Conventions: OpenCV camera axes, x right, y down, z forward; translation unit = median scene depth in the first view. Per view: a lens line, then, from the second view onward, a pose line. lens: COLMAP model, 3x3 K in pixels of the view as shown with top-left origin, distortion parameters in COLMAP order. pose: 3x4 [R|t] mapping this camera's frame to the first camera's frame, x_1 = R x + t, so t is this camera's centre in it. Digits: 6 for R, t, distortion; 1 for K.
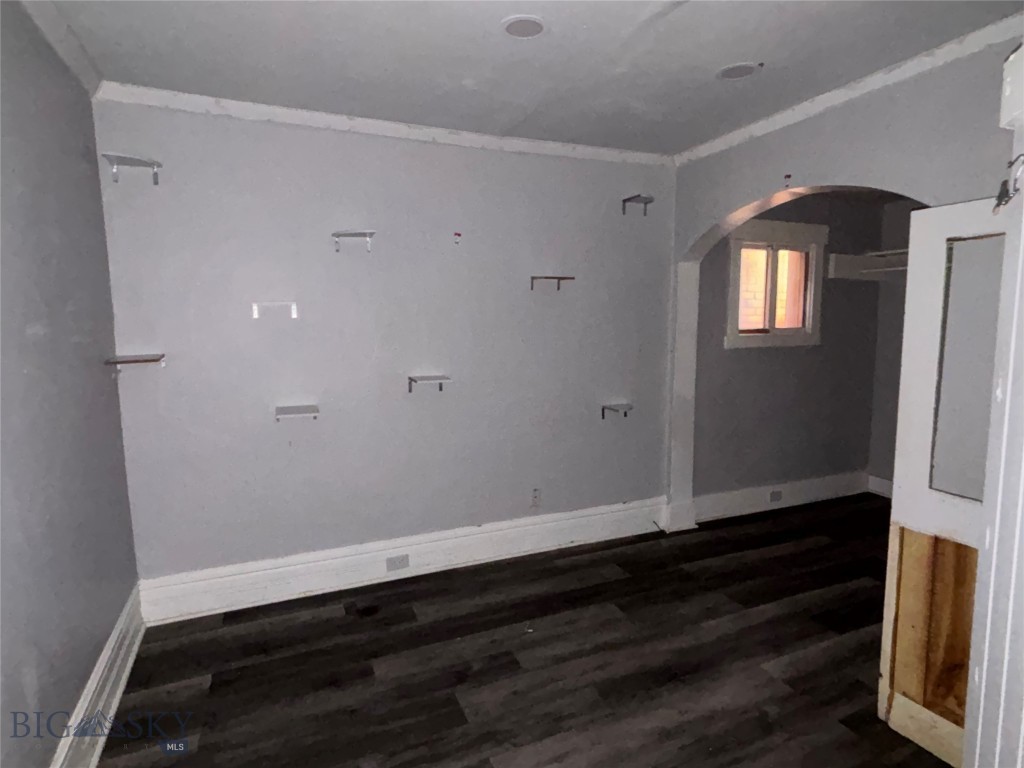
lens RADIAL K [[564.6, 0, 512.0], [0, 564.6, 384.0], [0, 0, 1]] dist [0.031914, -0.000905]
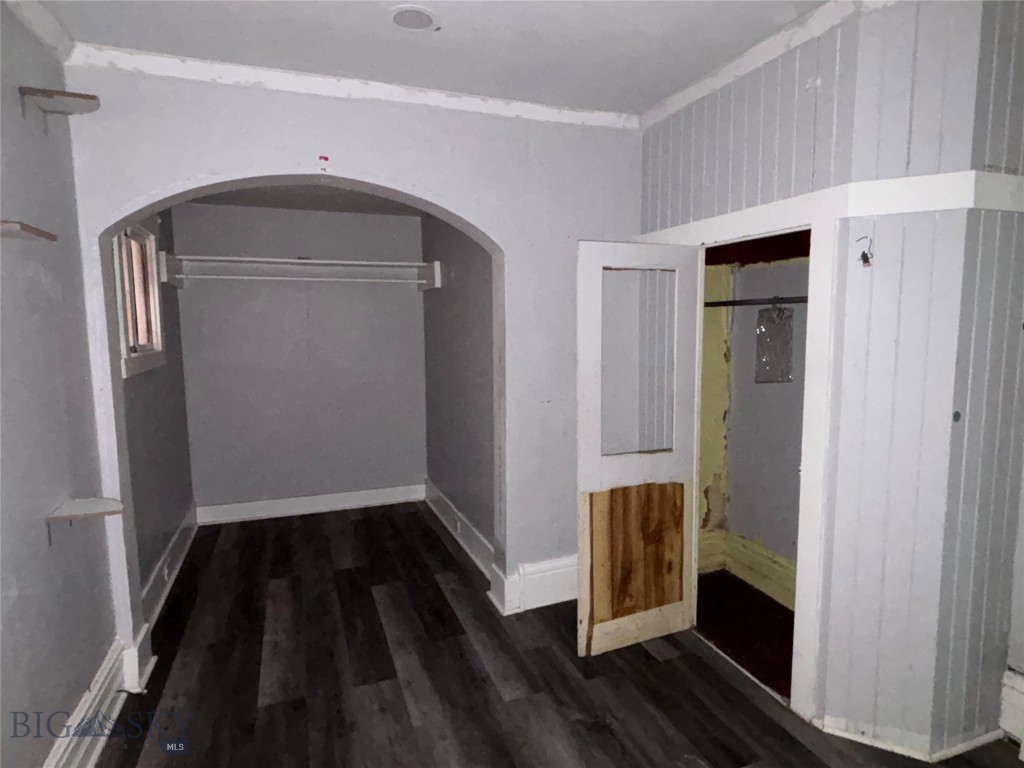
lens RADIAL K [[588.2, 0, 512.0], [0, 588.2, 384.0], [0, 0, 1]] dist [0.047883, -0.000701]
pose [[0.047632, -0.106807, 0.993138, -0.529024], [0.130162, 0.986453, 0.099845, -0.124647], [-0.990348, 0.124513, 0.060889, 0.965876]]
